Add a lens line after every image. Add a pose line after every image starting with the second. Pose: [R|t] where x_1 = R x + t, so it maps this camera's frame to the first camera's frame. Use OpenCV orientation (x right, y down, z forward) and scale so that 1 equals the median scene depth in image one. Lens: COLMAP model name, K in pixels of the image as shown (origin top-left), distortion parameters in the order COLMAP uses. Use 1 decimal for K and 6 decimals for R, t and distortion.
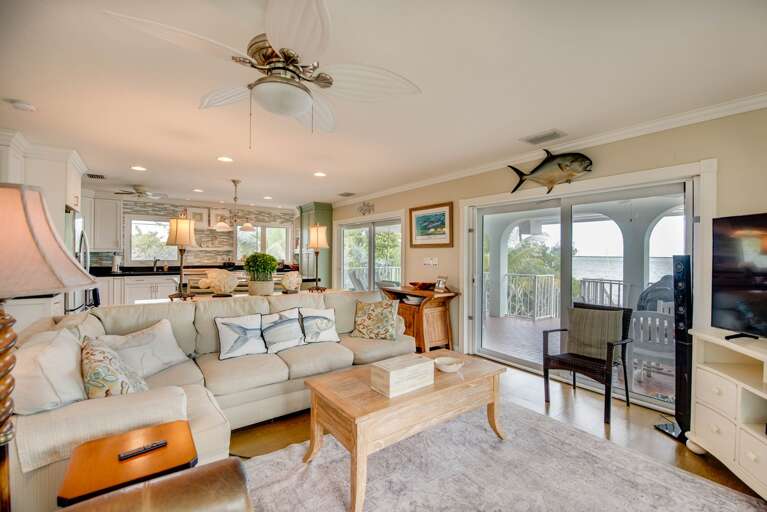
lens RADIAL K [[338.4, 0, 383.2], [0, 338.4, 256.3], [0, 0, 1]] dist [-0.004652, -0.001038]
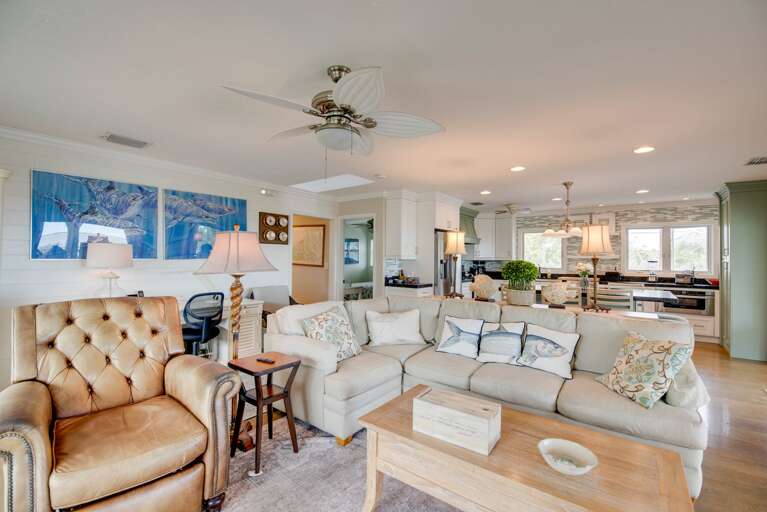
lens RADIAL K [[338.4, 0, 385.4], [0, 338.4, 252.9], [0, 0, 1]] dist [-0.004652, -0.001038]
pose [[0.272552, -0.023152, -0.961862, 0.425910], [-0.014885, 0.999489, -0.028276, 0.002801], [0.962026, 0.022024, 0.272068, 0.360925]]
